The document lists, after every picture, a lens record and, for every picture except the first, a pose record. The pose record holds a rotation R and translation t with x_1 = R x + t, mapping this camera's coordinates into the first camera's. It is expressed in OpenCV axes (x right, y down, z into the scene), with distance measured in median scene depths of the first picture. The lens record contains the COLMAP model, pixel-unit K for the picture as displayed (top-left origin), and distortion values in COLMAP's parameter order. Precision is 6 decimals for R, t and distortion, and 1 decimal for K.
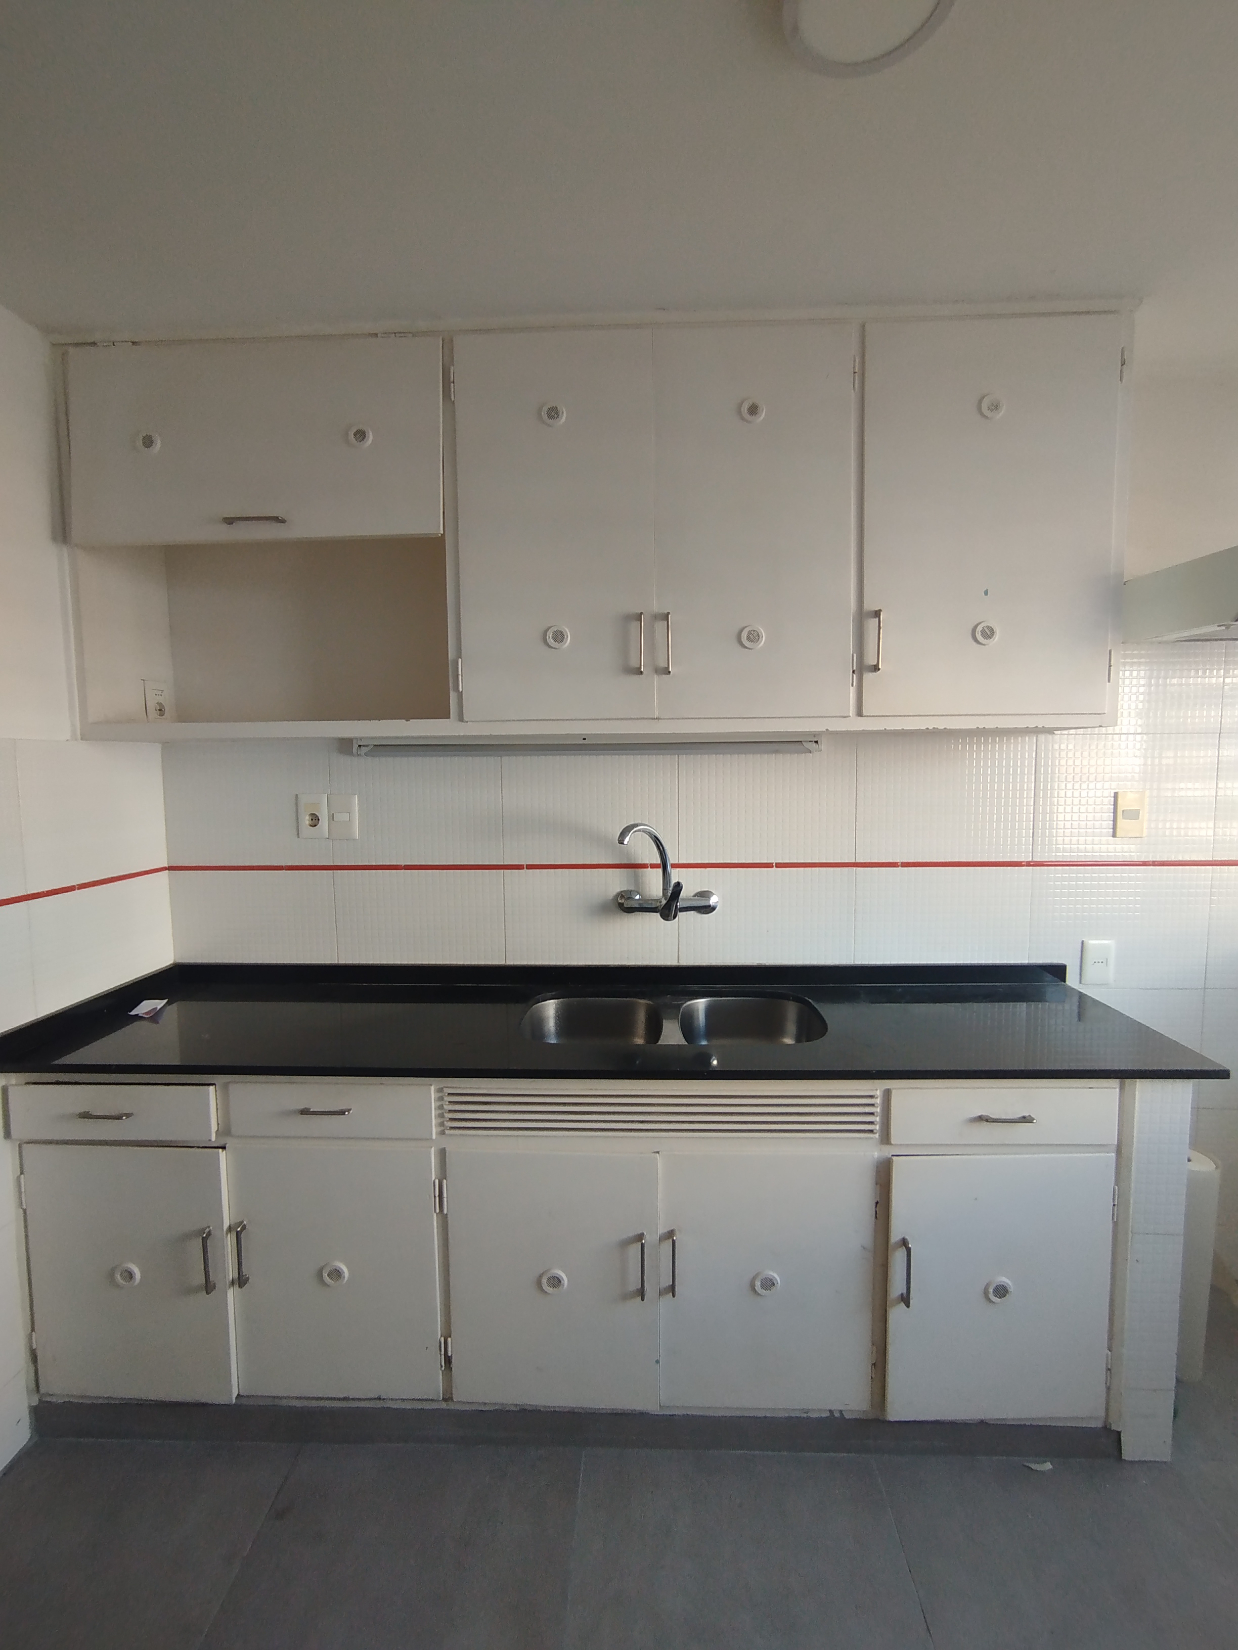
lens RADIAL K [[718.1, 0, 619.0], [0, 718.1, 825.0], [0, 0, 1]] dist [-0.031497, 0.000008]
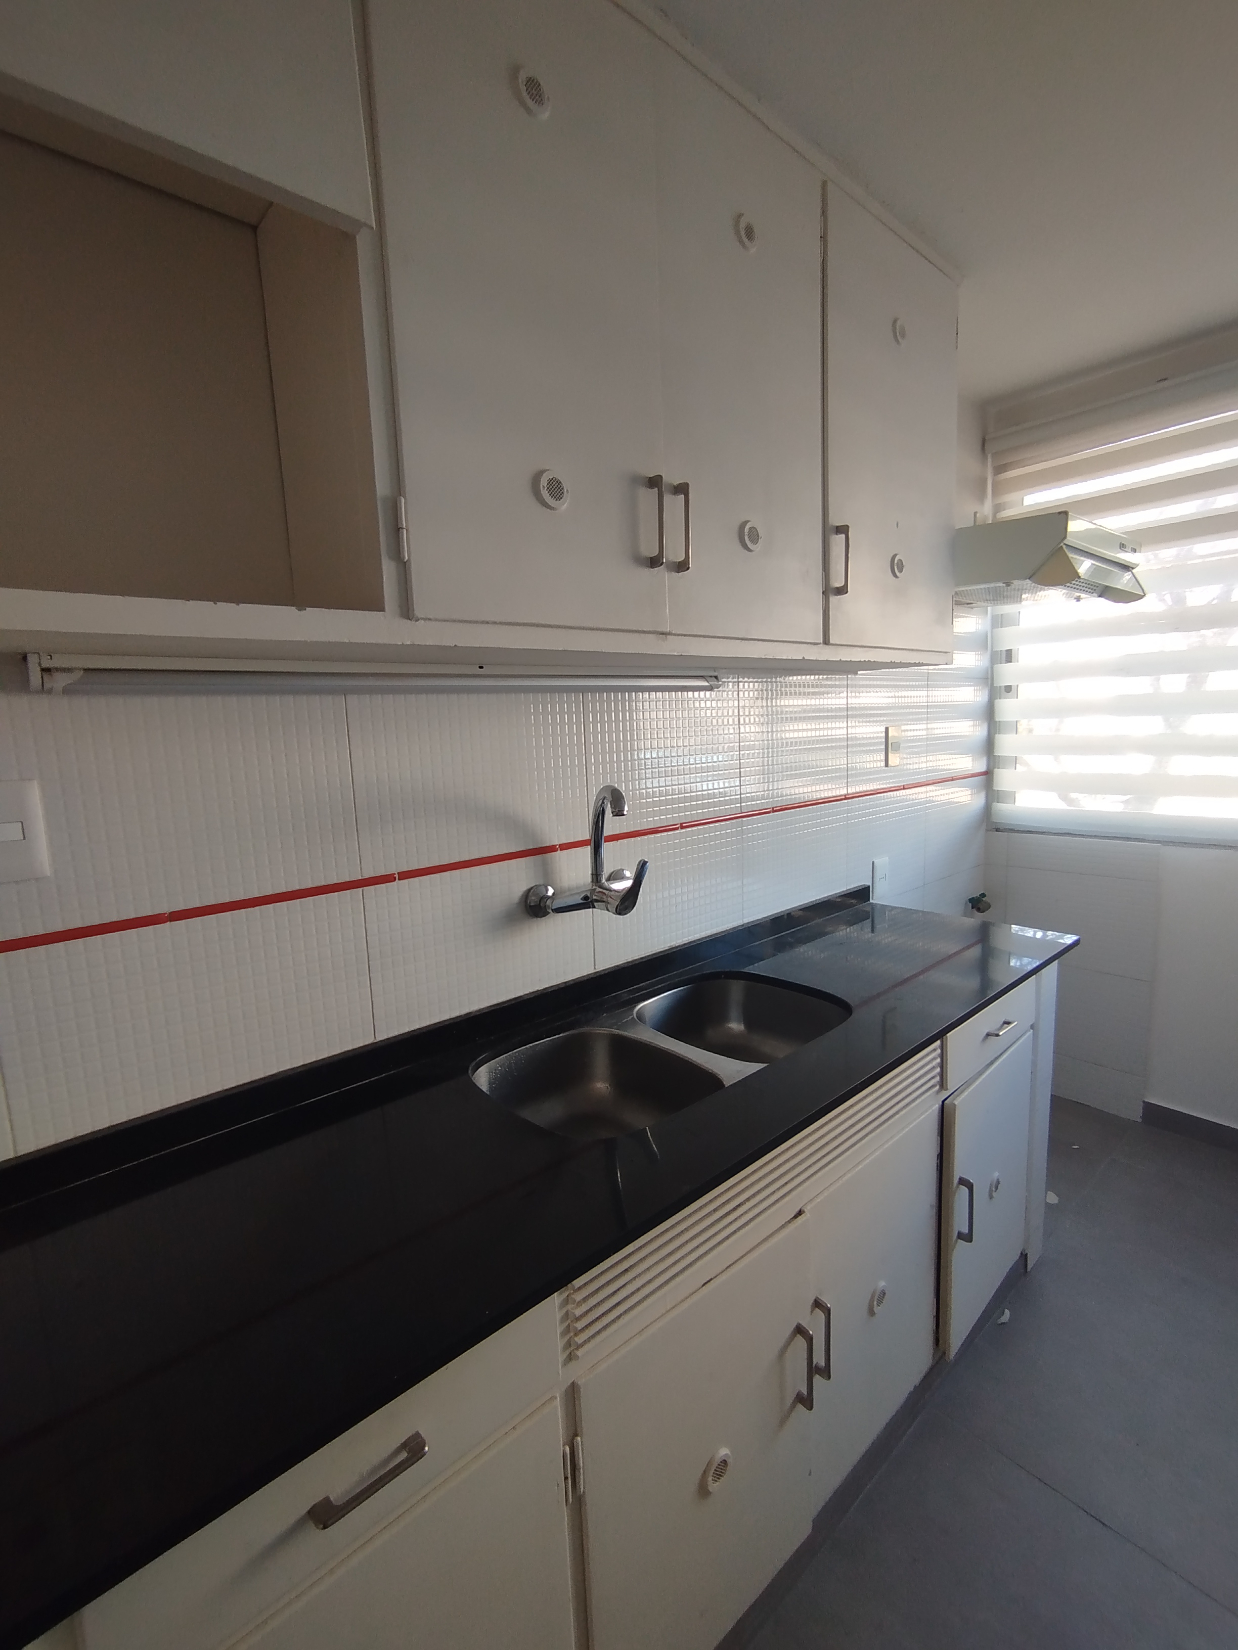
lens RADIAL K [[729.0, 0, 619.0], [0, 729.0, 825.0], [0, 0, 1]] dist [-0.013538, 0.000186]
pose [[0.734470, -0.115894, 0.668672, -0.482265], [0.089859, 0.993243, 0.073446, -0.017277], [-0.672666, 0.006142, 0.739921, 0.490344]]
